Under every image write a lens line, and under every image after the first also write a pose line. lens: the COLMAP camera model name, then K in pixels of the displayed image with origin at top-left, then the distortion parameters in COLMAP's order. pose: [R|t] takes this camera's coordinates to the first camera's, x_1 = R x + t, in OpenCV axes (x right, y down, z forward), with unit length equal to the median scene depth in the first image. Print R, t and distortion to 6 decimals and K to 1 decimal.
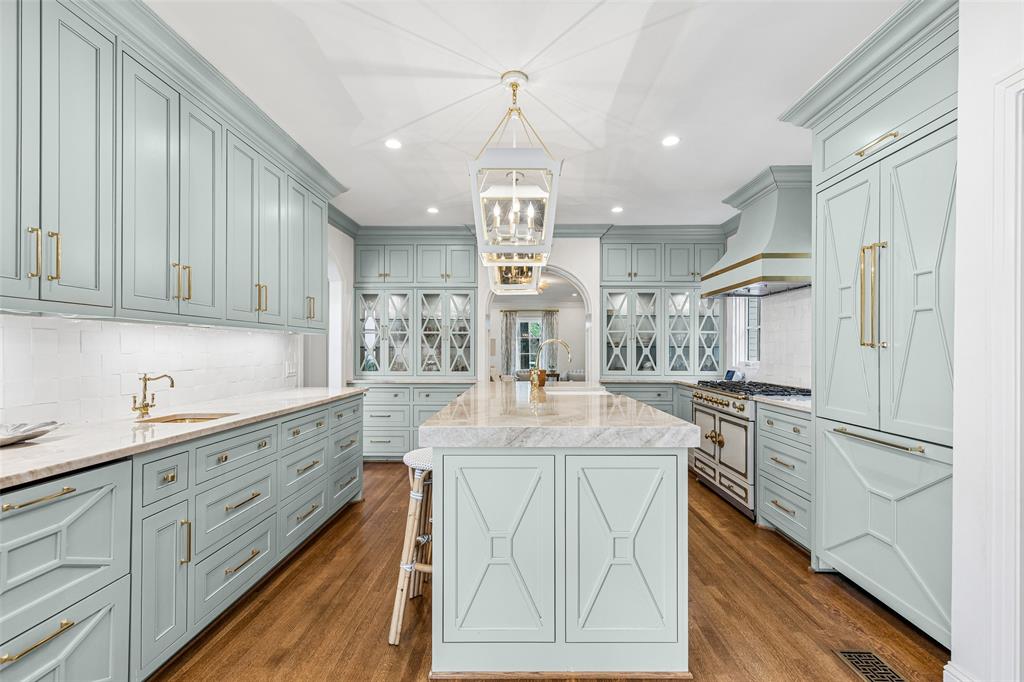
lens RADIAL K [[462.3, 0, 511.5], [0, 462.3, 351.1], [0, 0, 1]] dist [-0.003535, -0.002567]
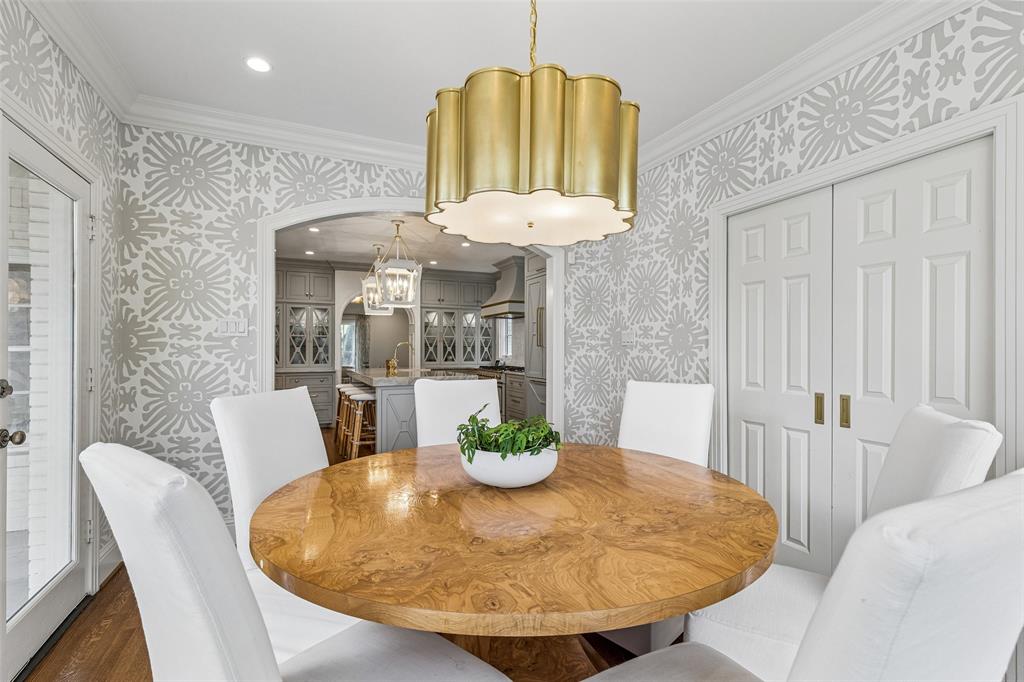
lens RADIAL K [[462.3, 0, 517.2], [0, 462.3, 350.2], [0, 0, 1]] dist [-0.003535, -0.002567]
pose [[0.897639, -0.002661, 0.440724, -0.198465], [0.001833, 0.999996, 0.002305, 0.000824], [-0.440728, -0.001261, 0.897640, -0.524986]]
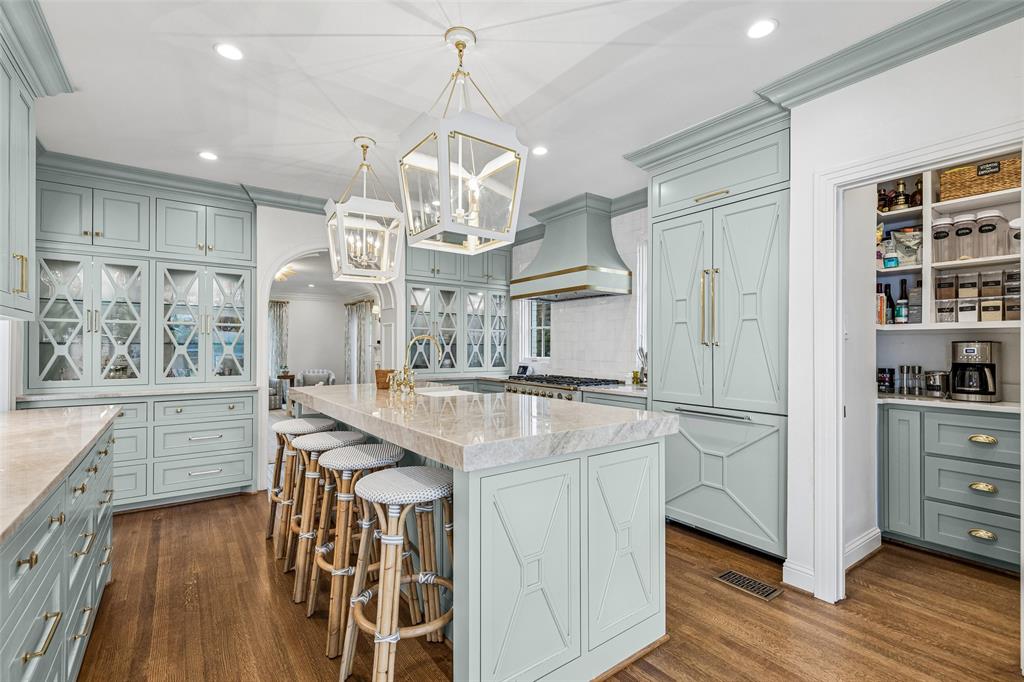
lens RADIAL K [[462.3, 0, 524.1], [0, 462.3, 346.3], [0, 0, 1]] dist [-0.003535, -0.002567]
pose [[0.792061, 0.001962, 0.610439, -0.193369], [0.001301, 0.999987, -0.004902, 0.000042], [-0.610440, 0.004676, 0.792048, 0.106139]]
